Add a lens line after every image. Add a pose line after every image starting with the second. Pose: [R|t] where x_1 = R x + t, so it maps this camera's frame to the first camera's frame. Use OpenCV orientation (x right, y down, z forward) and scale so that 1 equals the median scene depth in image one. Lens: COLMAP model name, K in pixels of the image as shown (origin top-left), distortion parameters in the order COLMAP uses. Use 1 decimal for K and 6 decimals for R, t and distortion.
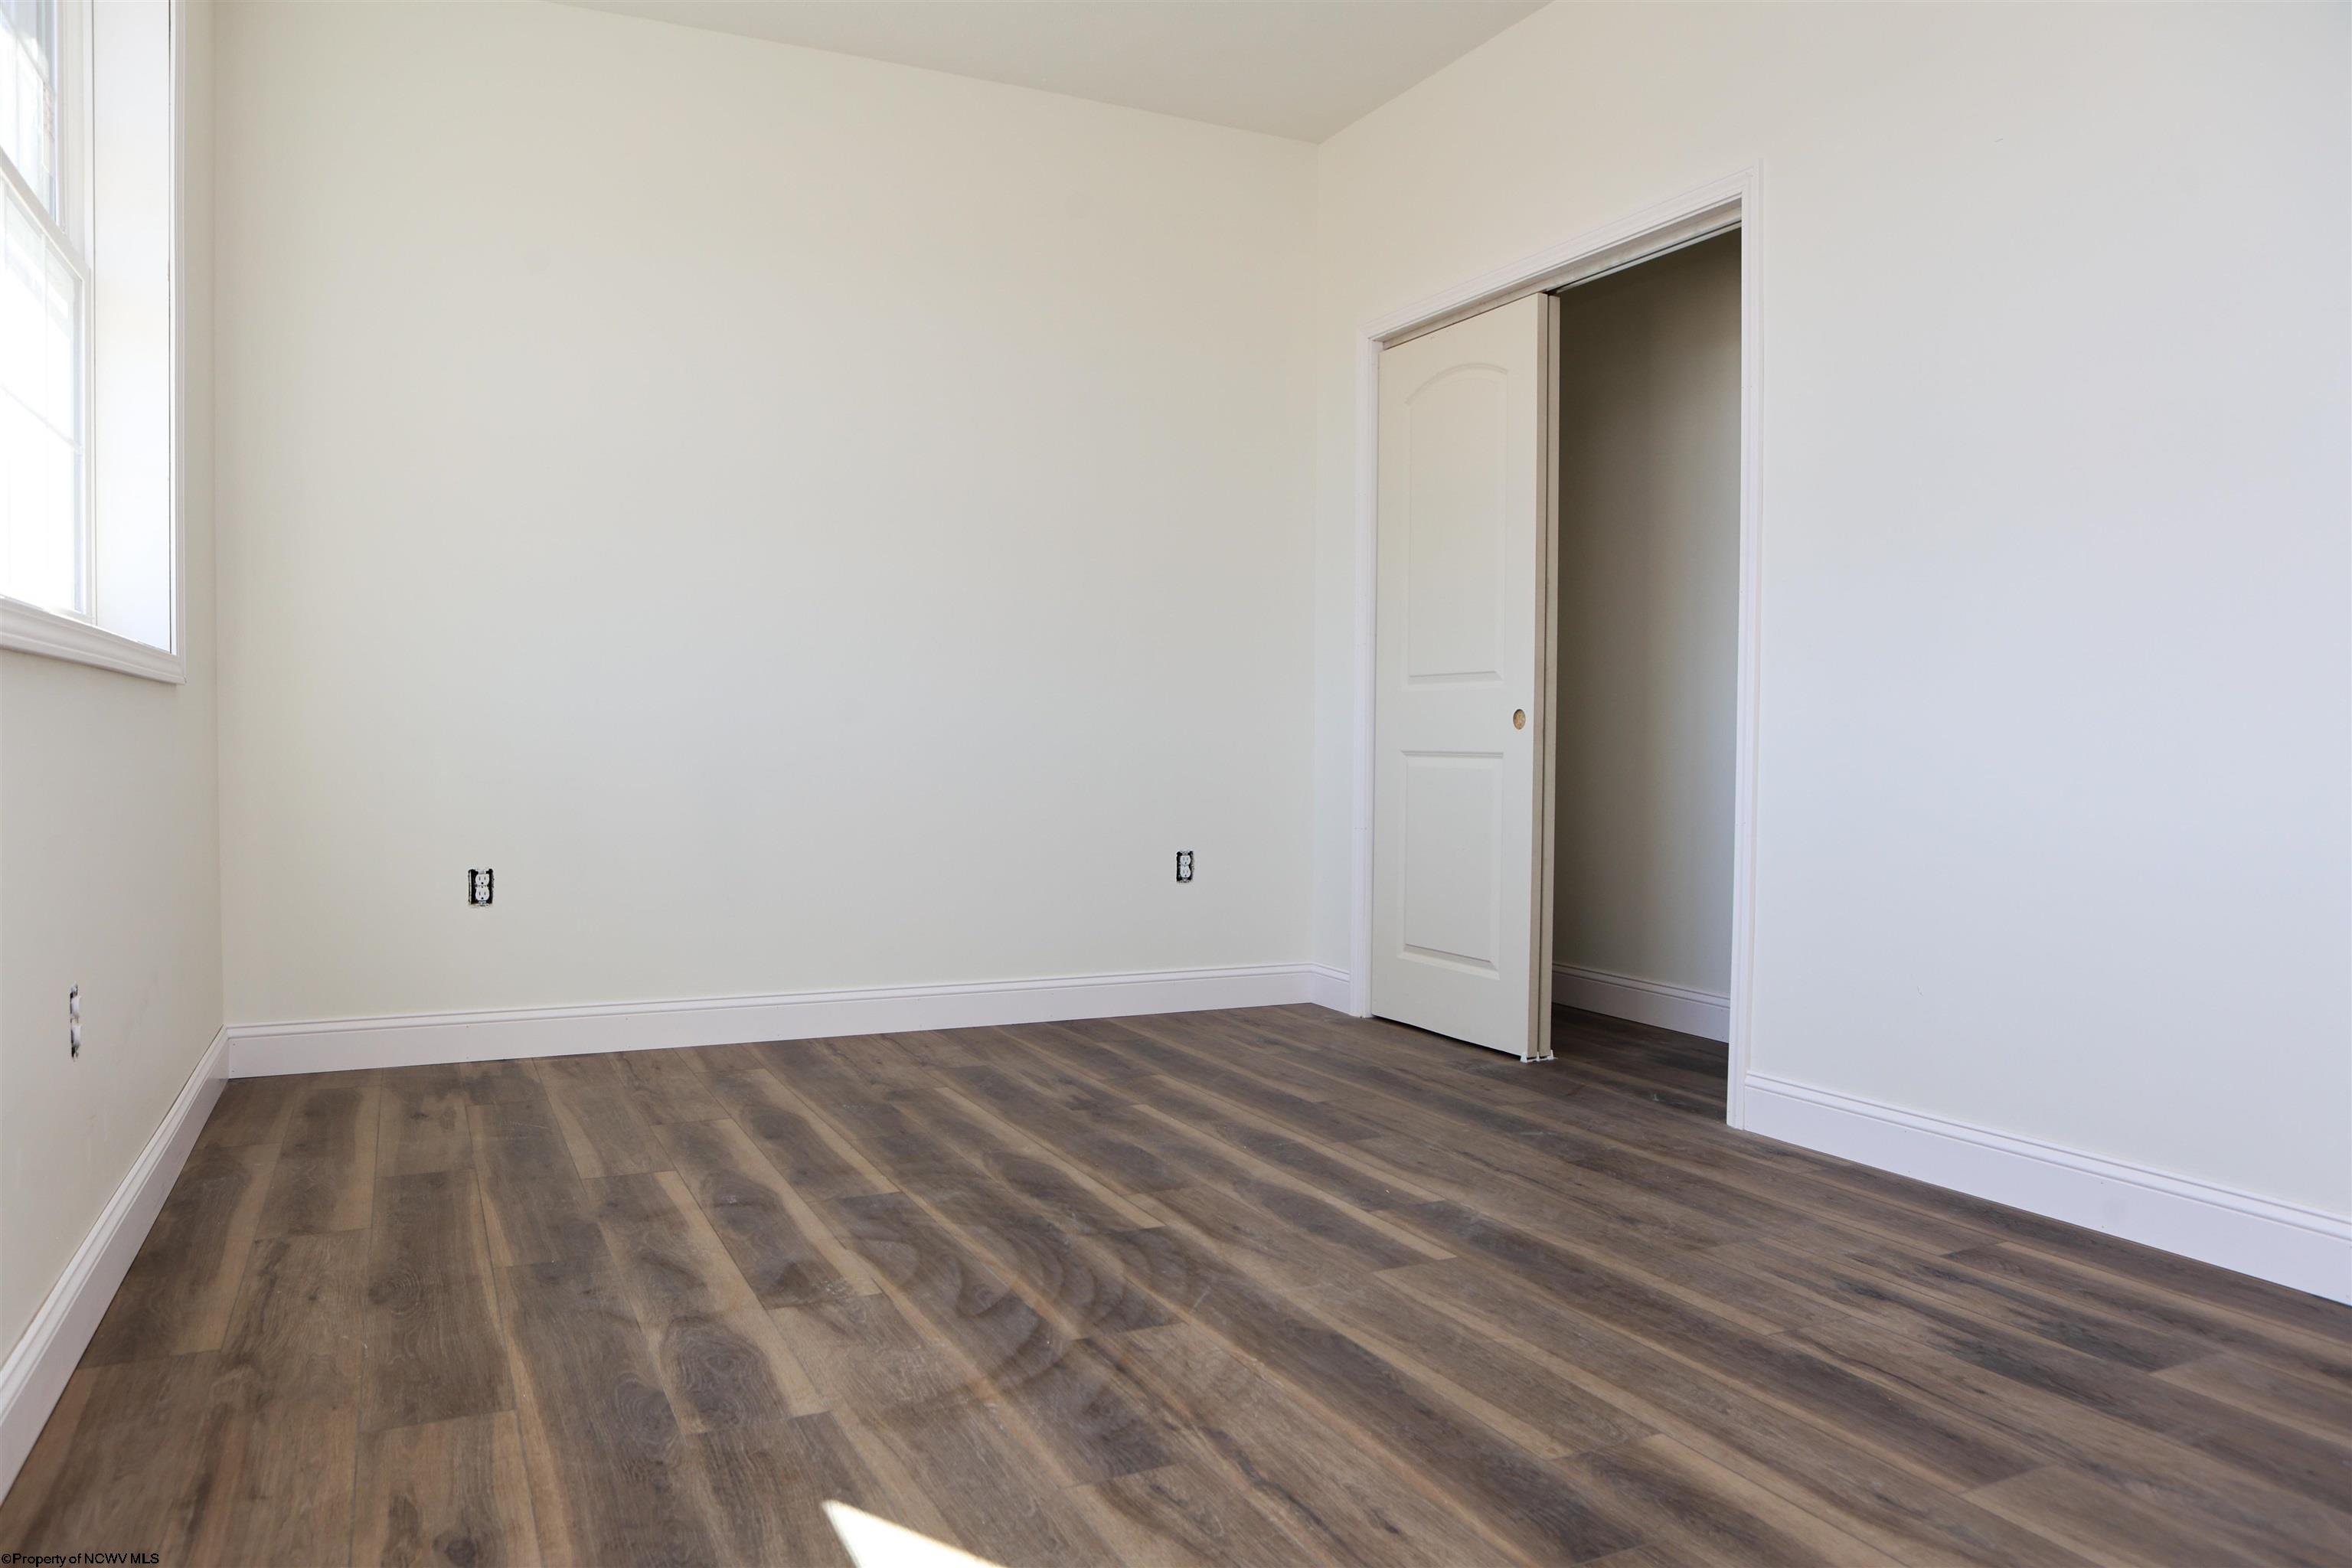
lens RADIAL K [[1623.0, 0, 1176.0], [0, 1623.0, 784.0], [0, 0, 1]] dist [-0.122593, 0.073242]
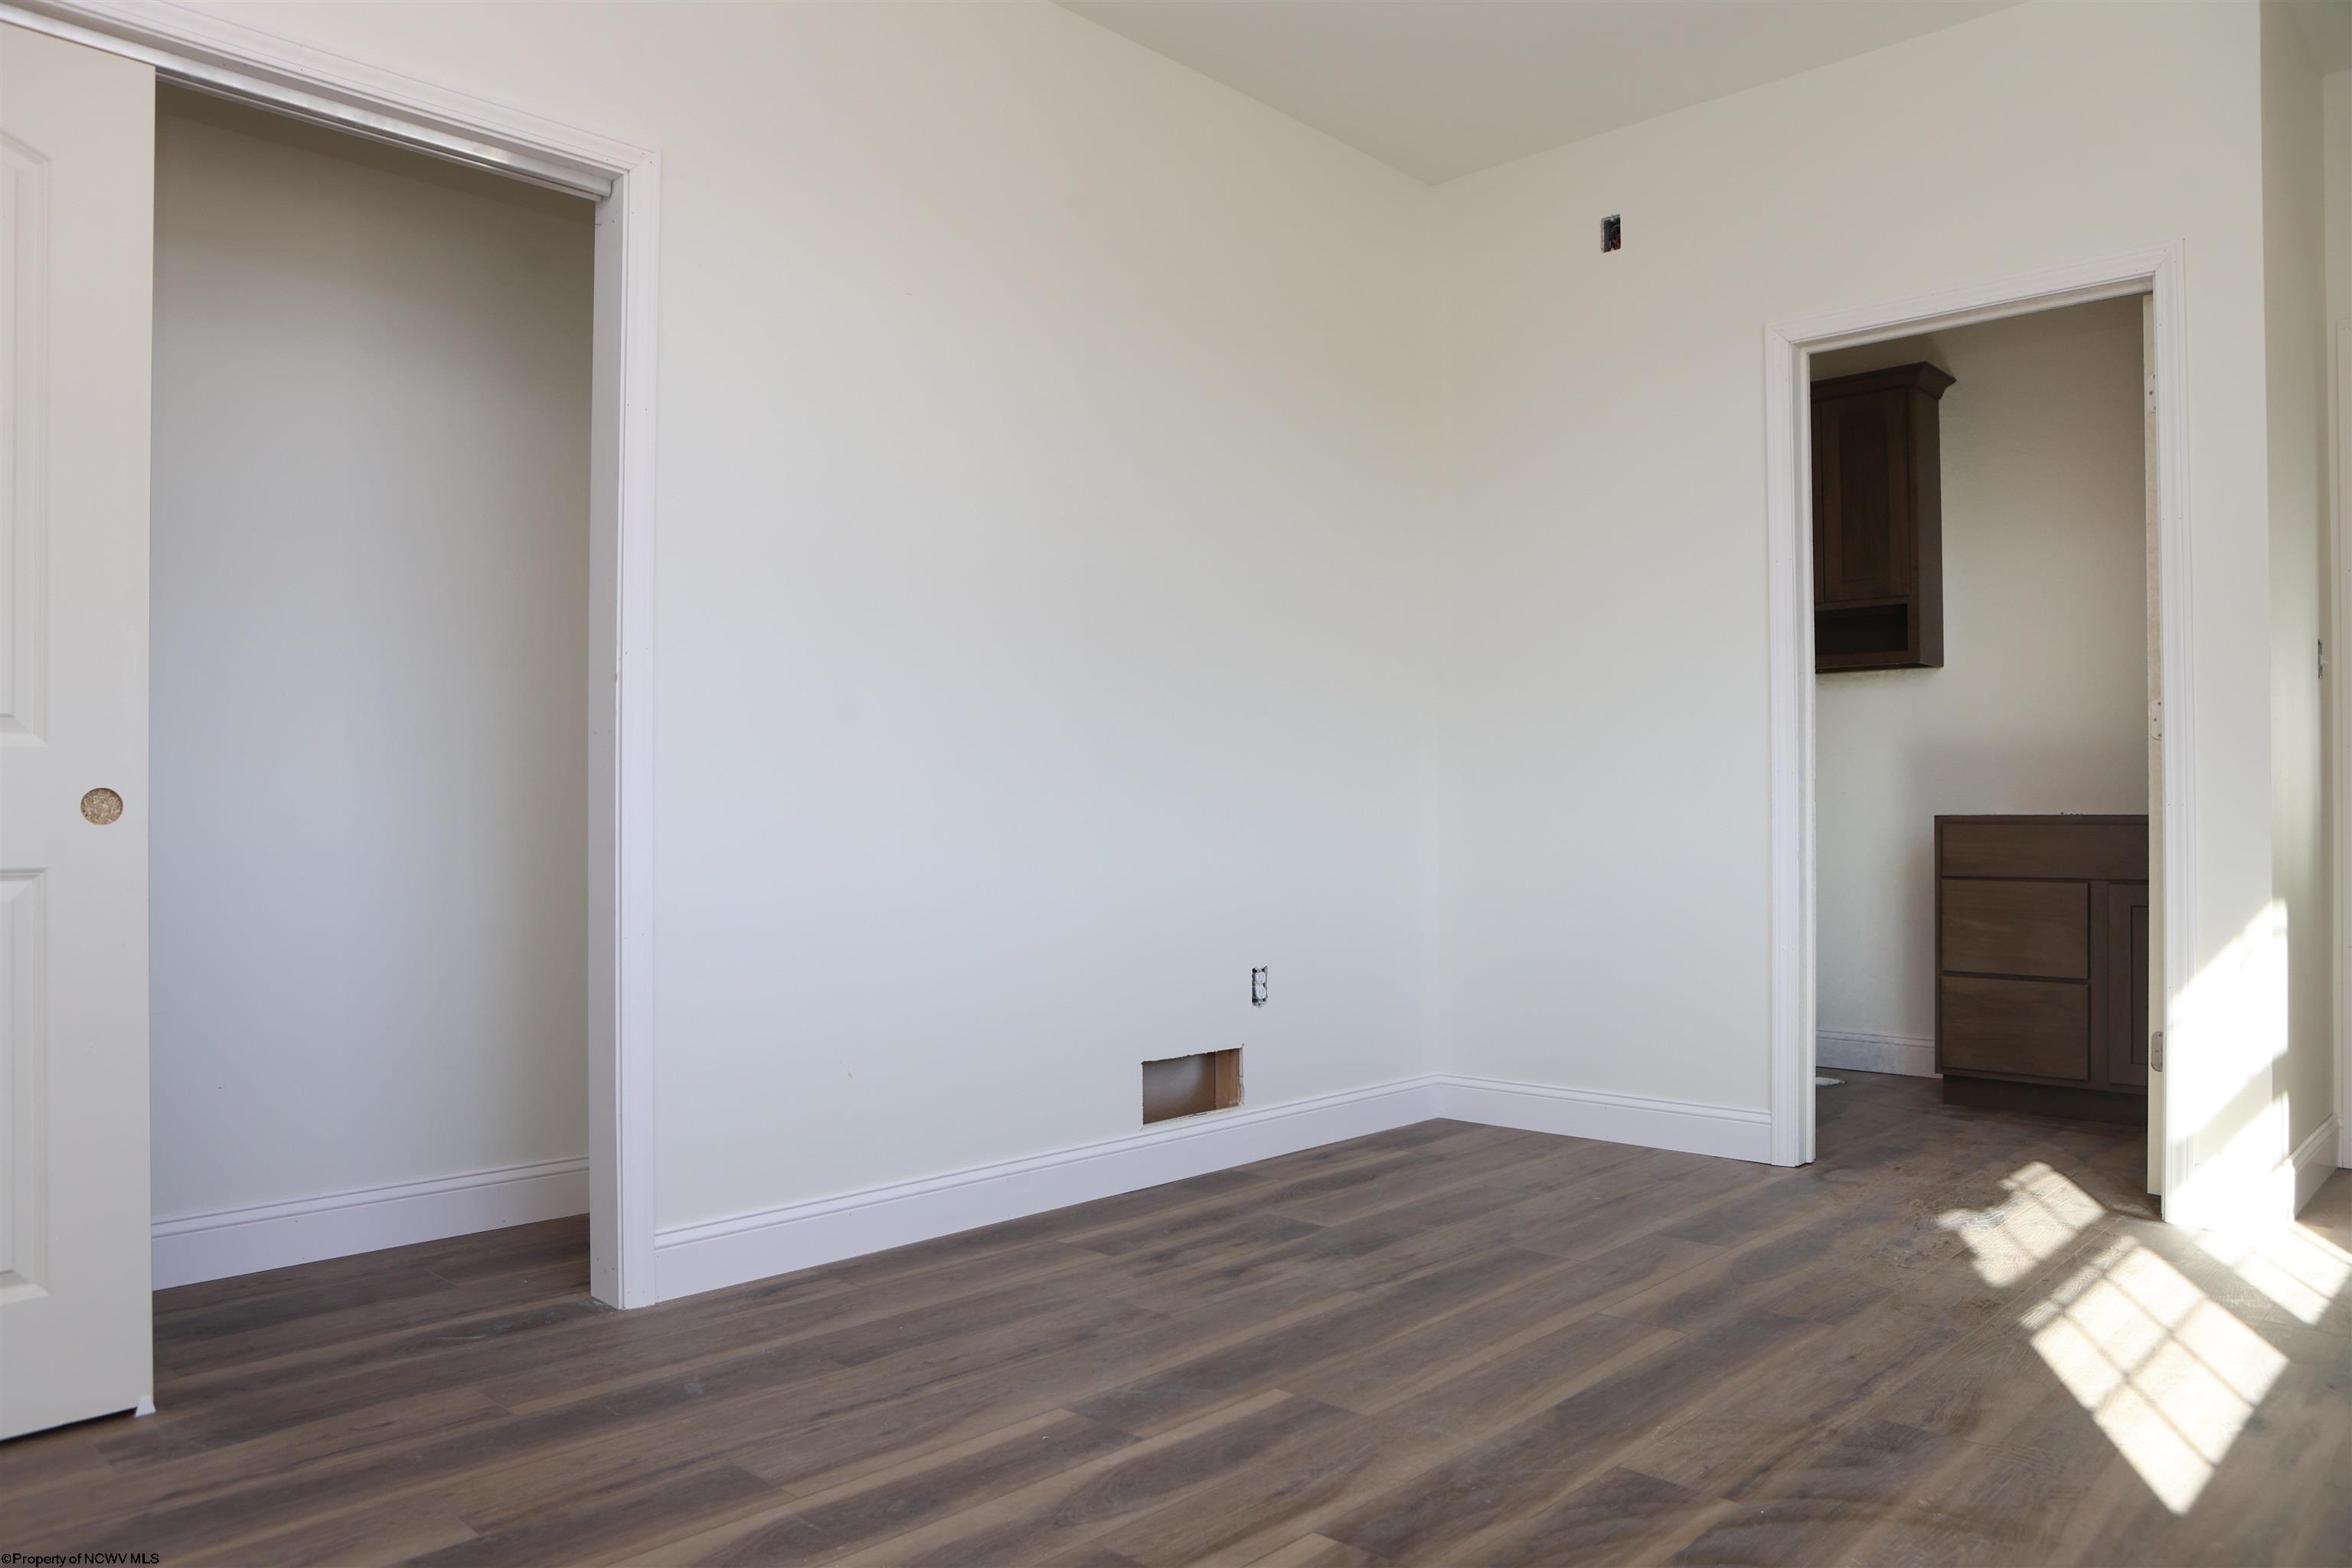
lens RADIAL K [[1623.0, 0, 1176.0], [0, 1623.0, 784.0], [0, 0, 1]] dist [-0.122593, 0.073242]
pose [[-0.340363, 0.006232, 0.940274, -0.768157], [0.032210, 0.999468, 0.005035, -0.070473], [-0.939742, 0.032000, -0.340382, 1.539062]]
